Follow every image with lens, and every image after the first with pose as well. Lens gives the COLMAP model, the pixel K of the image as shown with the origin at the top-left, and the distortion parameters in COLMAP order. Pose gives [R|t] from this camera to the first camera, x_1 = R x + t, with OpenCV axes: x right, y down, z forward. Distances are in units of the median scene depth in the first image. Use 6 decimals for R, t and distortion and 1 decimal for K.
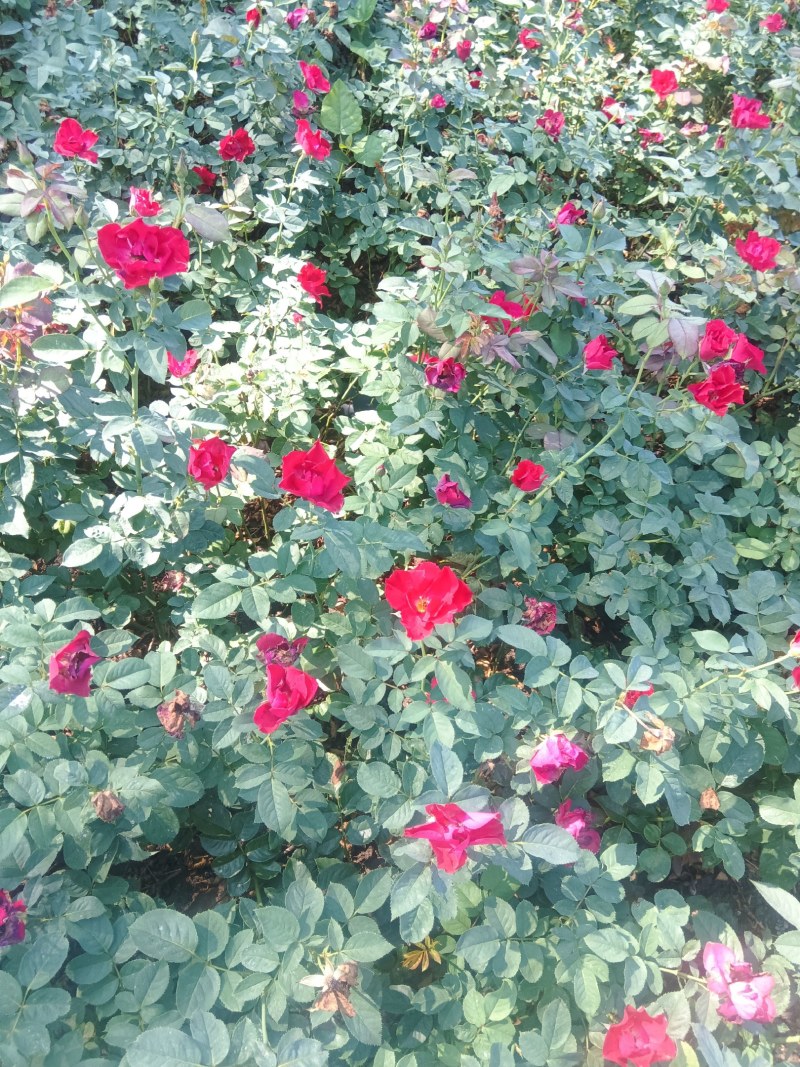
lens RADIAL K [[866.9, 0, 401.2], [0, 866.9, 529.3], [0, 0, 1]] dist [0.007505, -0.018390]
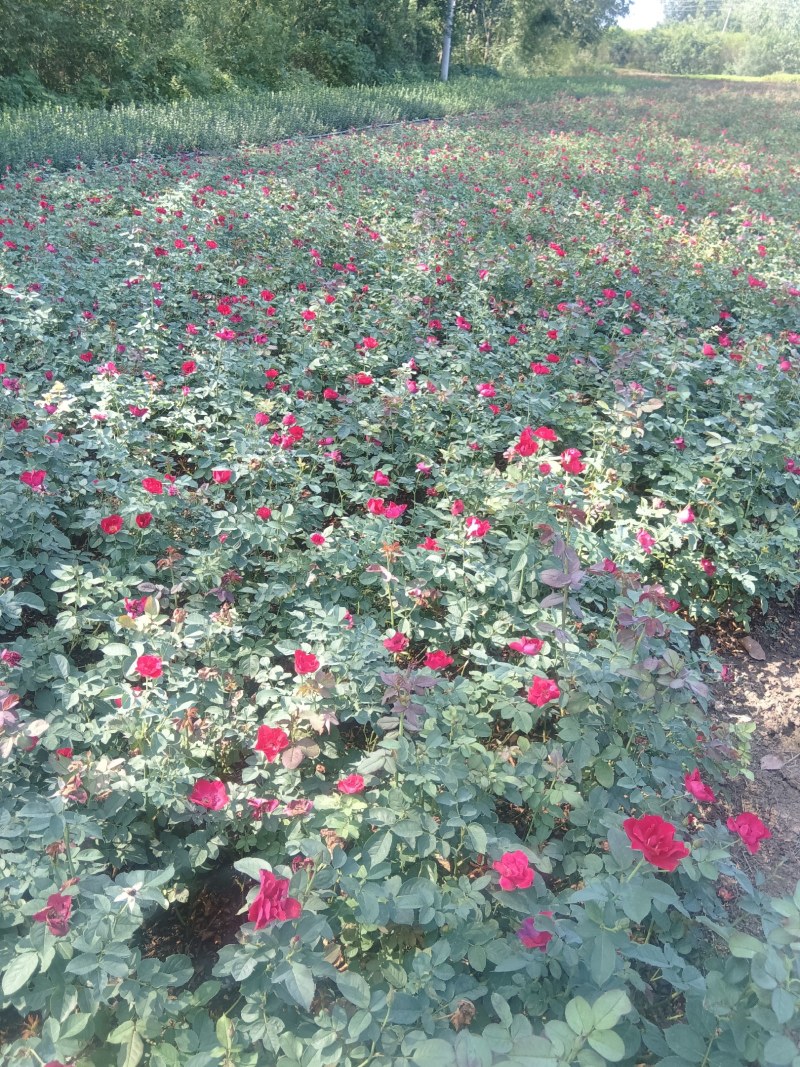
lens RADIAL K [[859.9, 0, 401.6], [0, 859.9, 532.3], [0, 0, 1]] dist [0.006932, -0.010602]
pose [[0.984225, -0.109949, 0.138609, 0.503335], [0.155022, 0.913498, -0.376152, -0.536162], [-0.085261, 0.391706, 0.916132, 0.138181]]
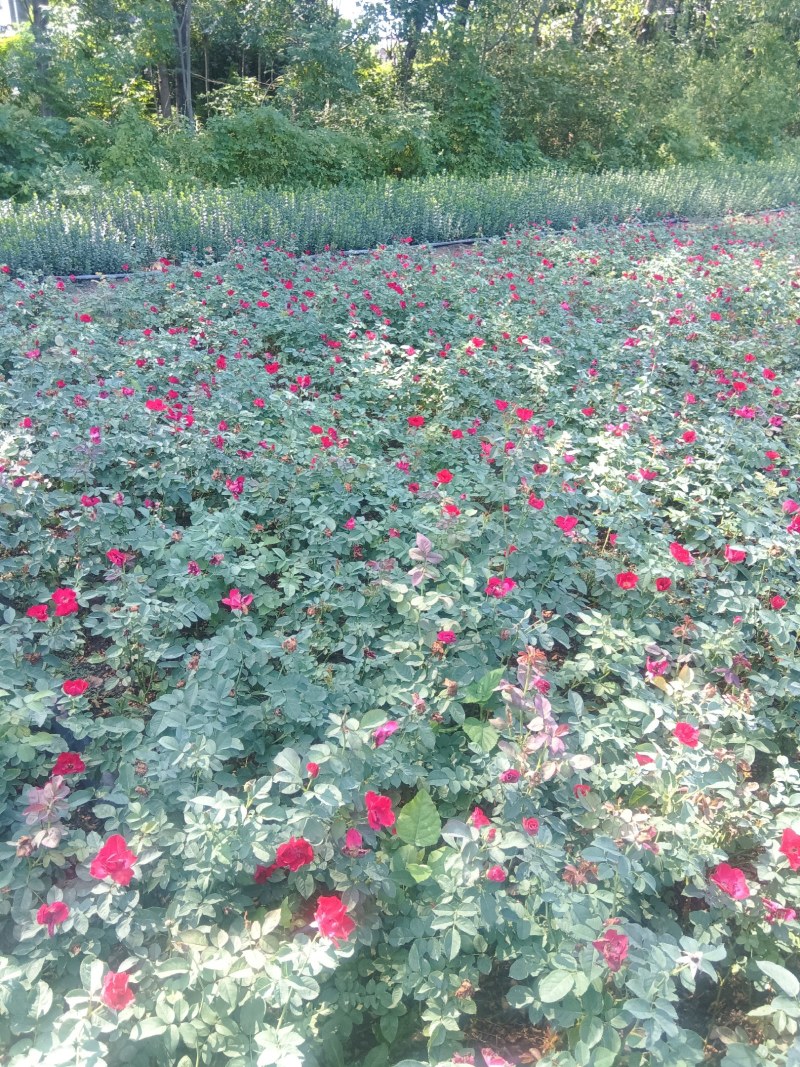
lens RADIAL K [[859.9, 0, 401.6], [0, 859.9, 532.3], [0, 0, 1]] dist [0.006932, -0.010602]
pose [[0.951783, 0.106914, -0.287539, 0.212924], [-0.224535, 0.881449, -0.415490, -0.522747], [0.209030, 0.460019, 0.862954, 0.056743]]
